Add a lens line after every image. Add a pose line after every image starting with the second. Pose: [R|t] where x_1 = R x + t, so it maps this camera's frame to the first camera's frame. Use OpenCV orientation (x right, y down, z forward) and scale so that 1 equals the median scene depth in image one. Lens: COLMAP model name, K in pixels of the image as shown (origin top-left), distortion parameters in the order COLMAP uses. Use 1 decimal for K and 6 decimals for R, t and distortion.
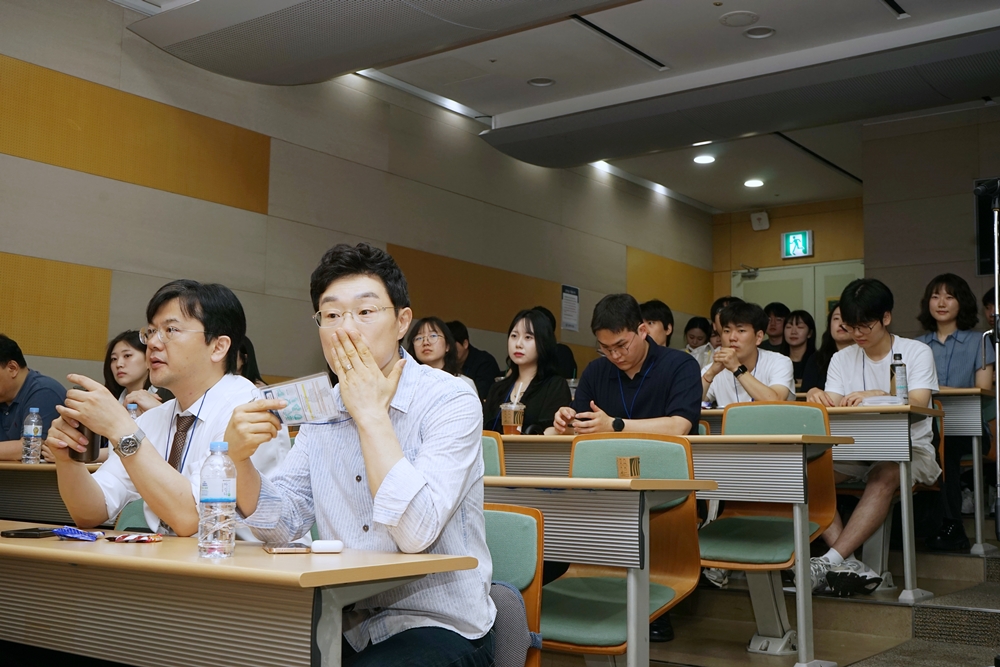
lens RADIAL K [[1158.9, 0, 500.0], [0, 1158.9, 333.5], [0, 0, 1]] dist [-0.016112, 0.004349]
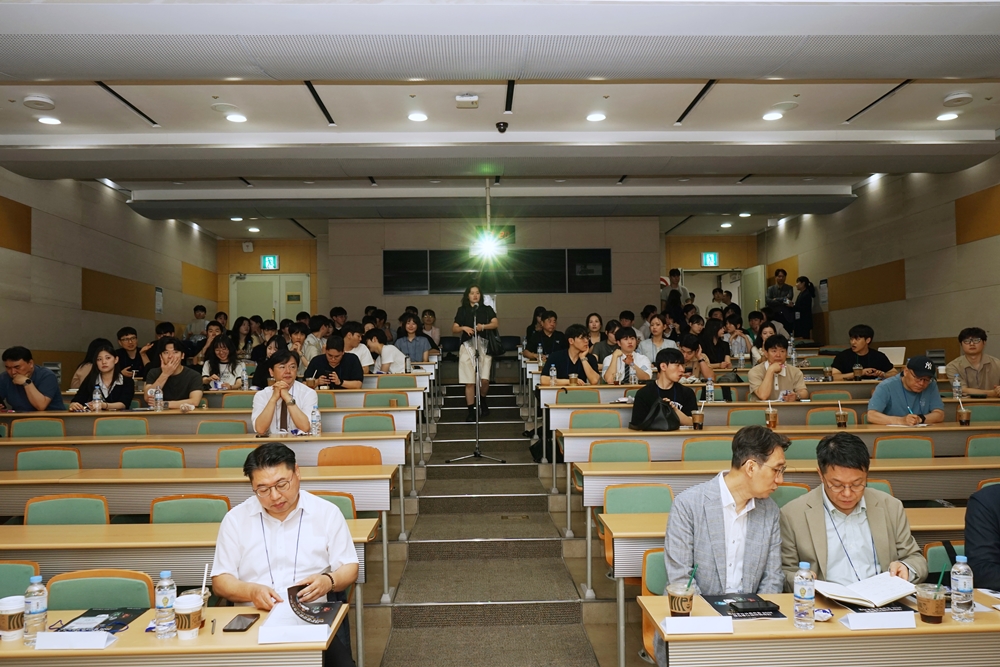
lens RADIAL K [[819.7, 0, 500.0], [0, 819.7, 333.5], [0, 0, 1]] dist [-0.006263, 0.002155]
pose [[0.783873, 0.000261, 0.620921, -0.260593], [-0.042857, 0.997638, 0.053686, -0.052167], [-0.619440, -0.068694, 0.782033, -0.229752]]
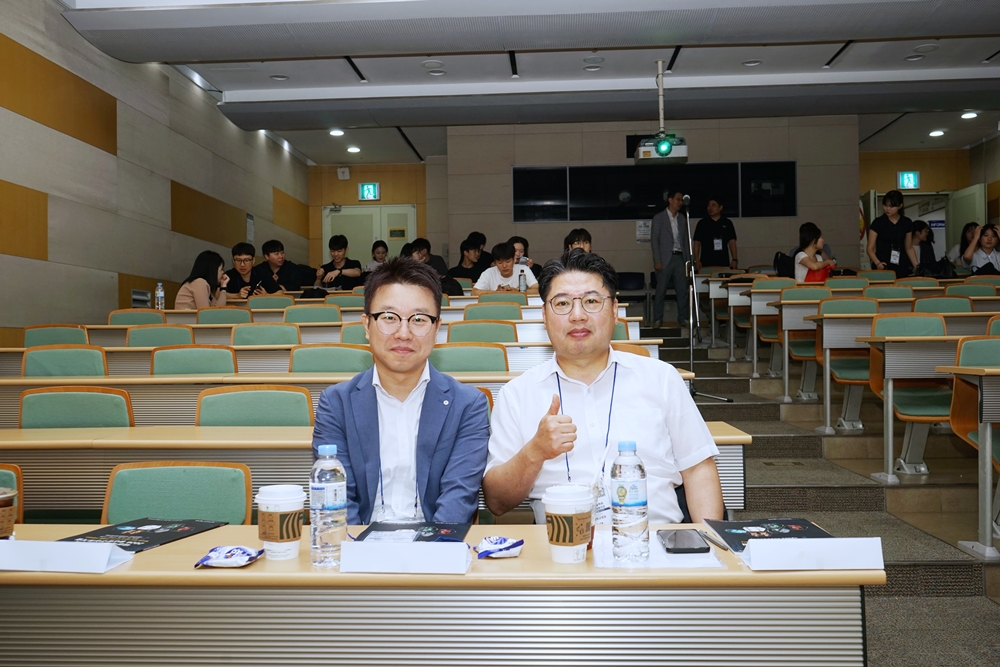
lens RADIAL K [[921.3, 0, 500.0], [0, 921.3, 333.5], [0, 0, 1]] dist [0.000081, -0.011695]
pose [[0.835437, -0.018268, 0.549282, -0.274487], [-0.034648, 0.995709, 0.085814, -0.001415], [-0.548493, -0.090723, 0.831219, -0.116668]]
